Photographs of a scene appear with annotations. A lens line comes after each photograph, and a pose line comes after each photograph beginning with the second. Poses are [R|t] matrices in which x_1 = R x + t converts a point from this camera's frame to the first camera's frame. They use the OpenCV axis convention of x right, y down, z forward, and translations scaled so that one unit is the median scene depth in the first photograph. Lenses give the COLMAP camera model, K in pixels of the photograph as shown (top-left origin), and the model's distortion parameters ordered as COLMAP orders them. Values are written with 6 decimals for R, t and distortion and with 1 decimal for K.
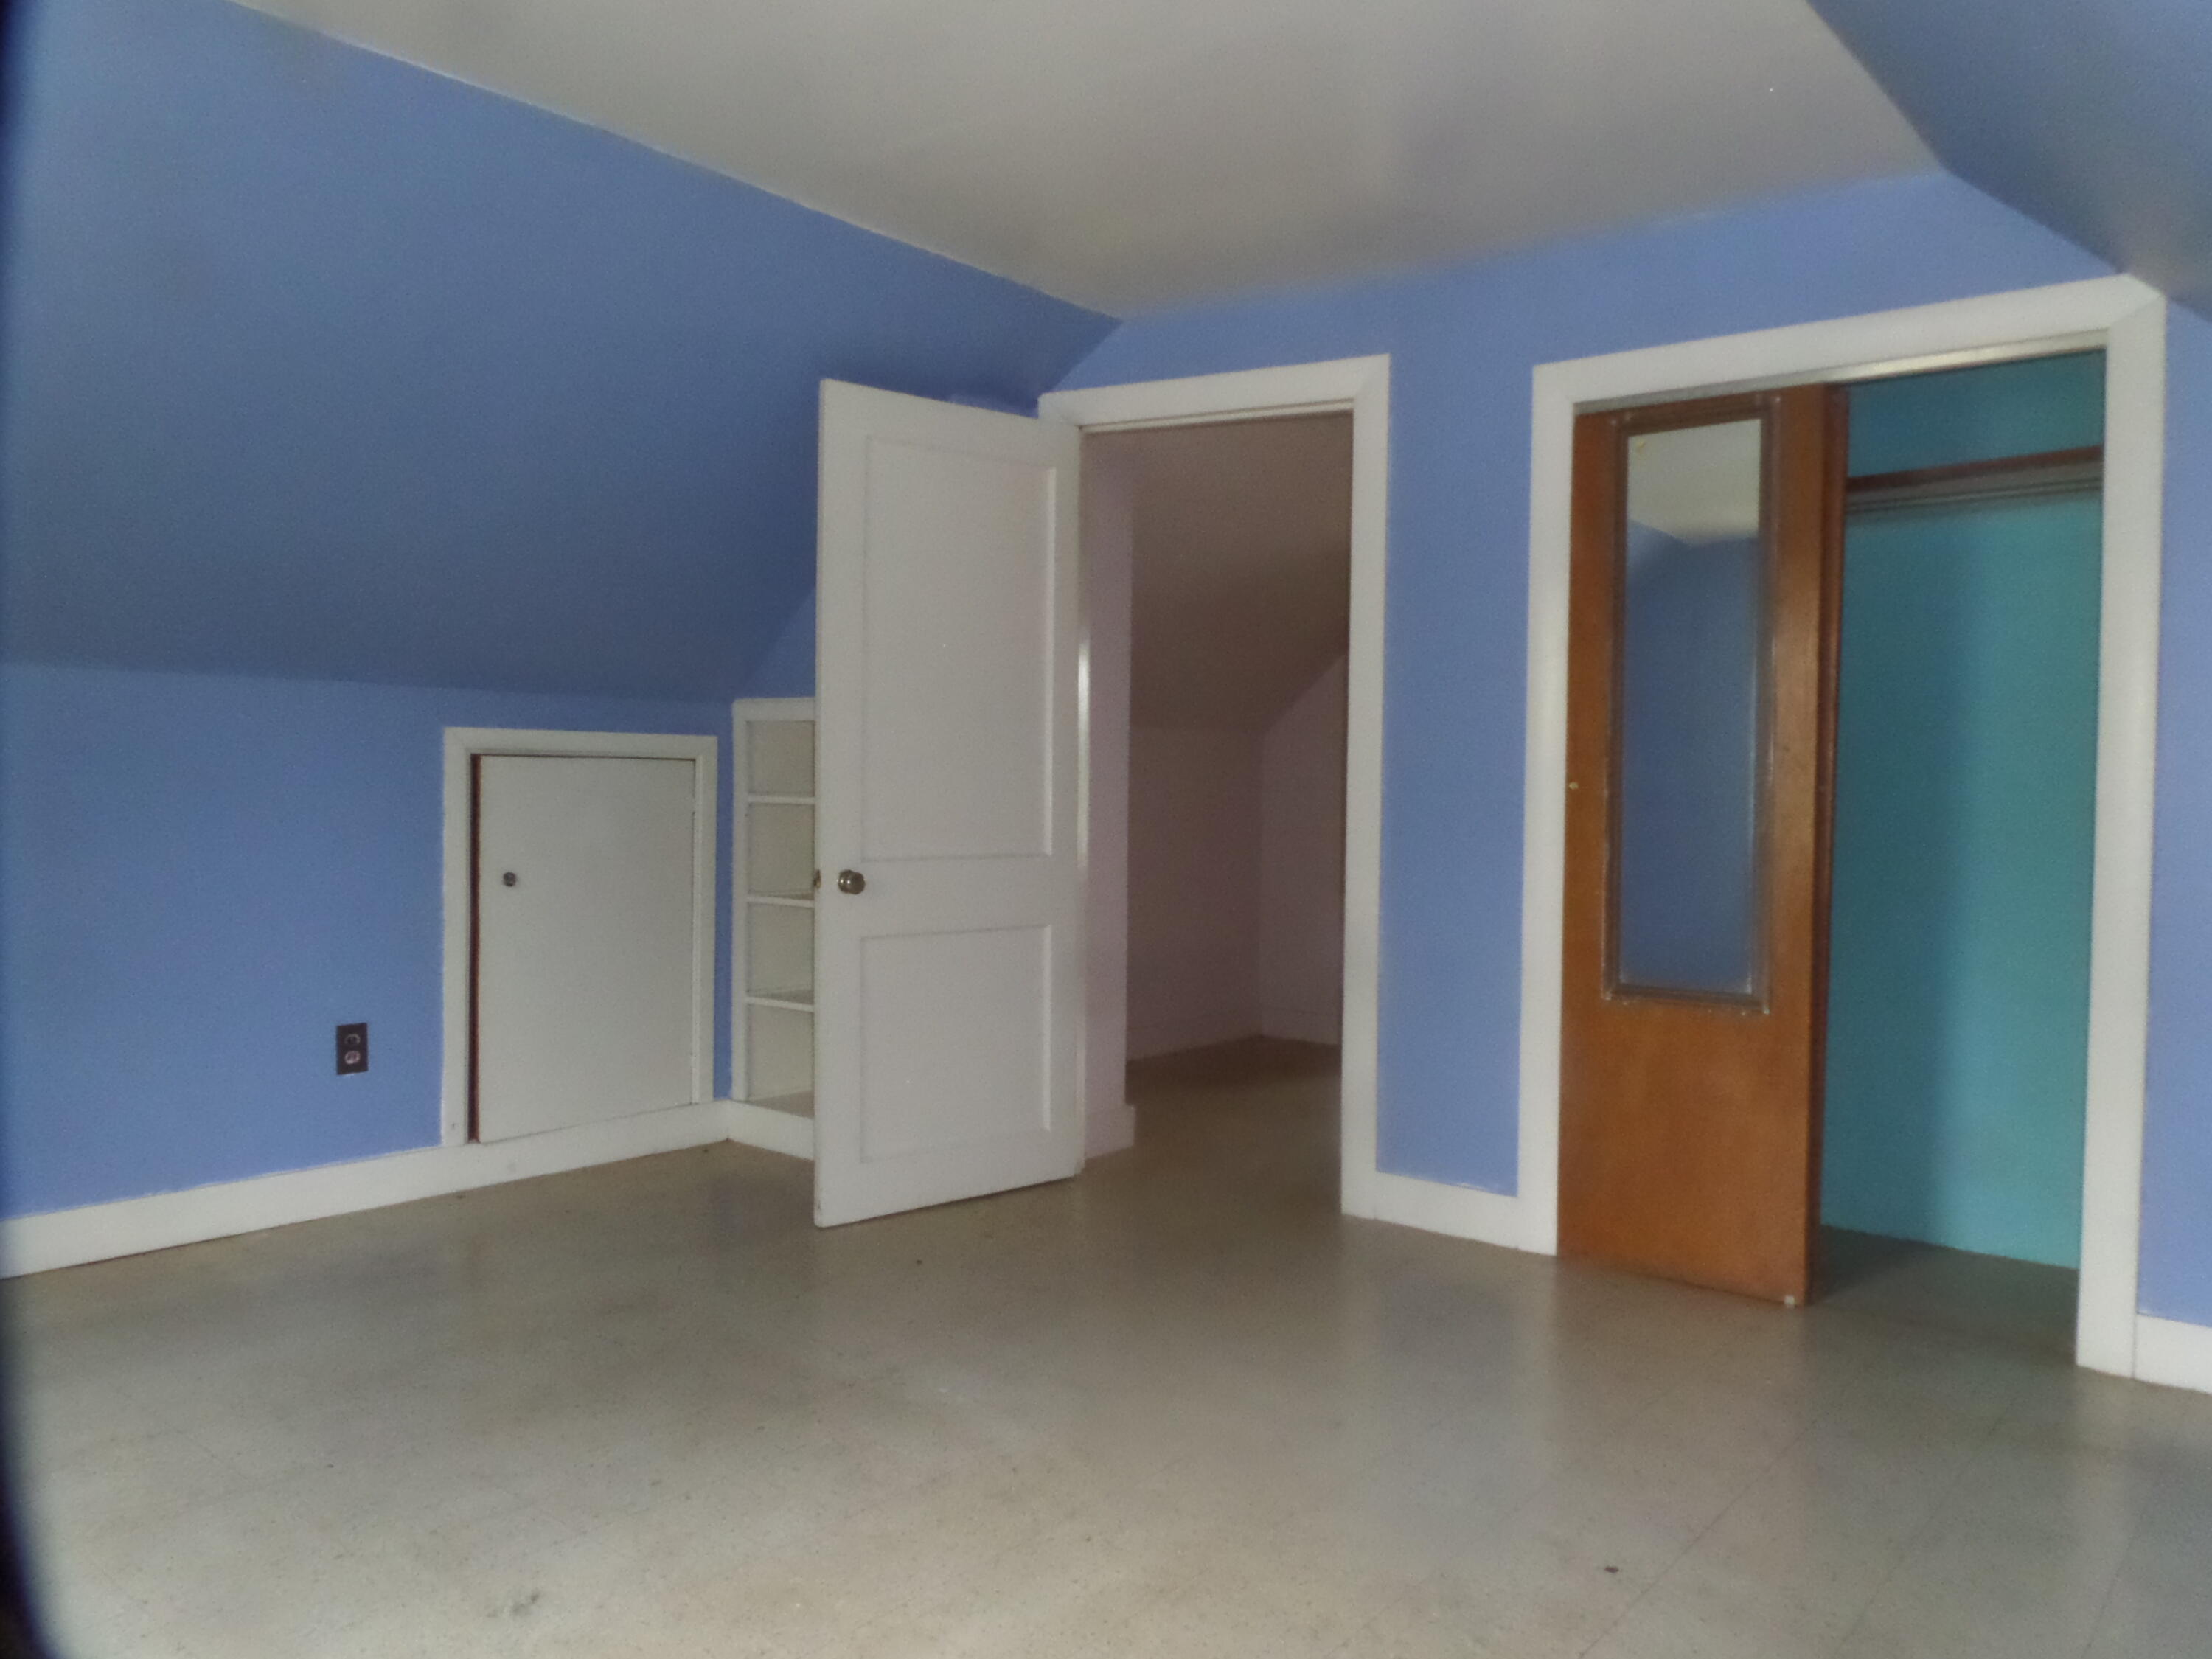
lens RADIAL K [[1581.4, 0, 1106.0], [0, 1581.4, 829.5], [0, 0, 1]] dist [-0.023980, 0.000996]
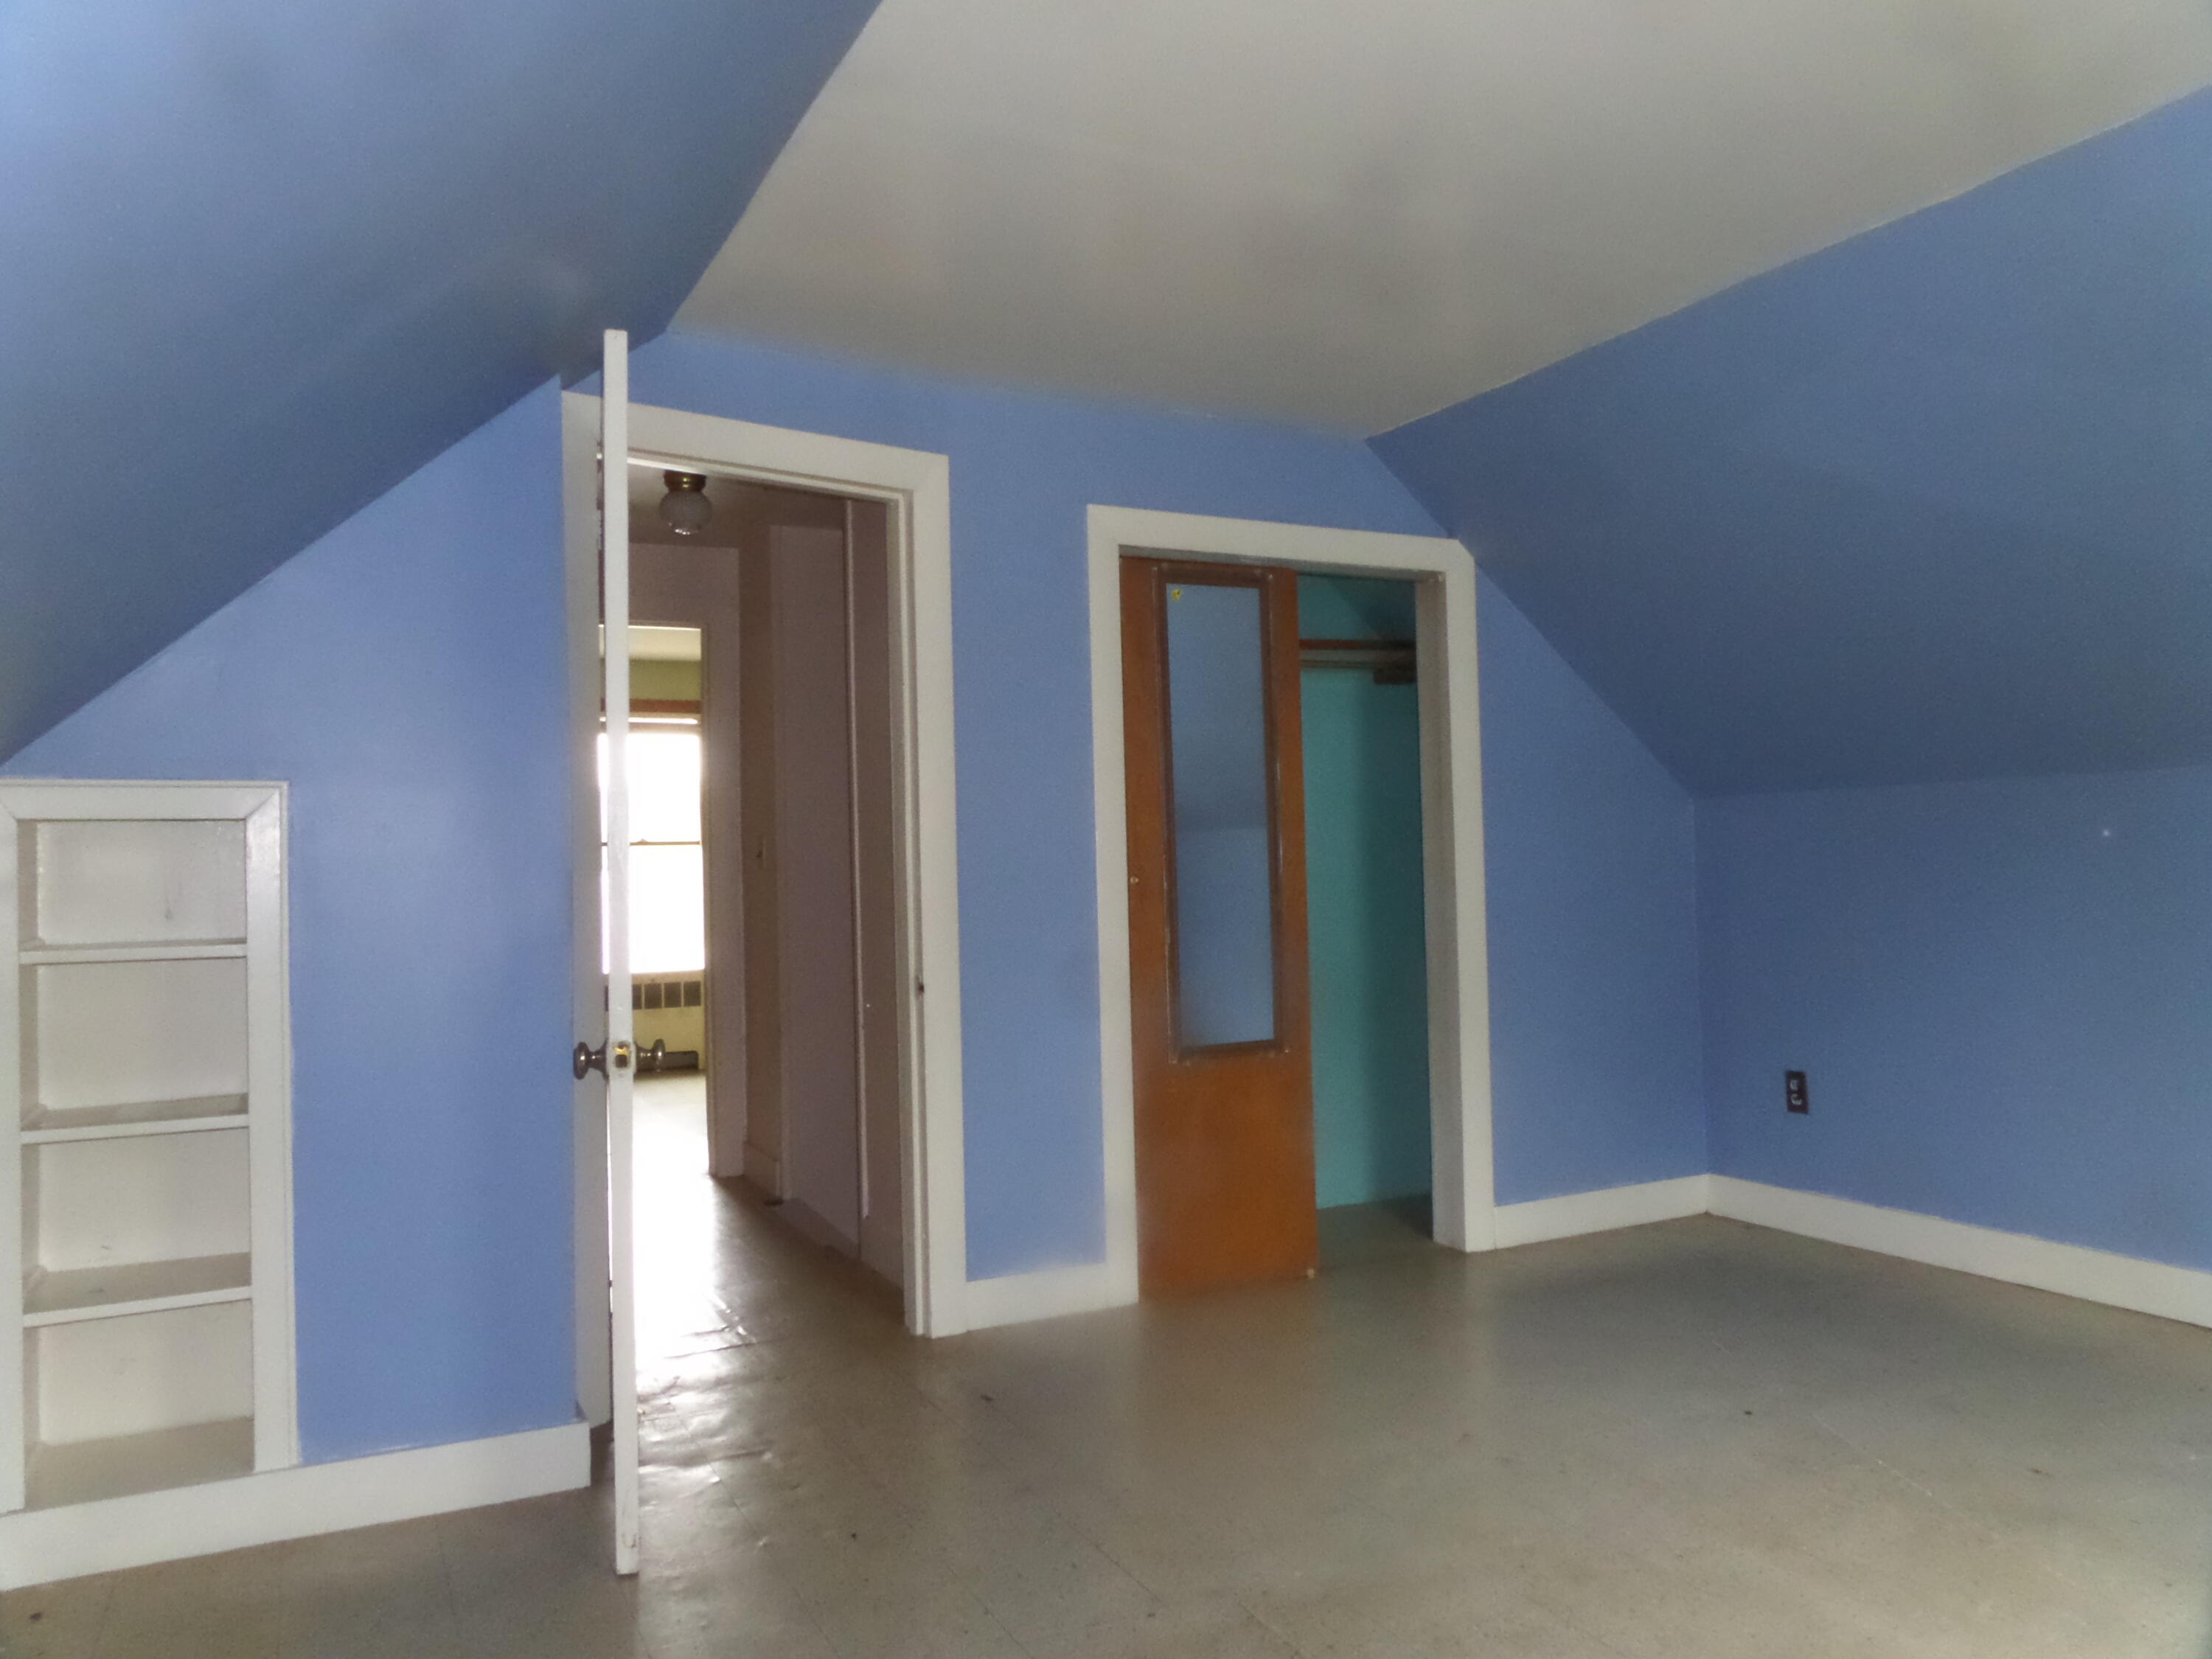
lens RADIAL K [[1581.4, 0, 1106.0], [0, 1581.4, 829.5], [0, 0, 1]] dist [-0.023980, 0.000996]
pose [[0.406993, -0.000284, 0.913431, -0.761391], [0.053706, 0.998277, -0.023619, -0.039091], [-0.911851, 0.058670, 0.406307, 0.564409]]
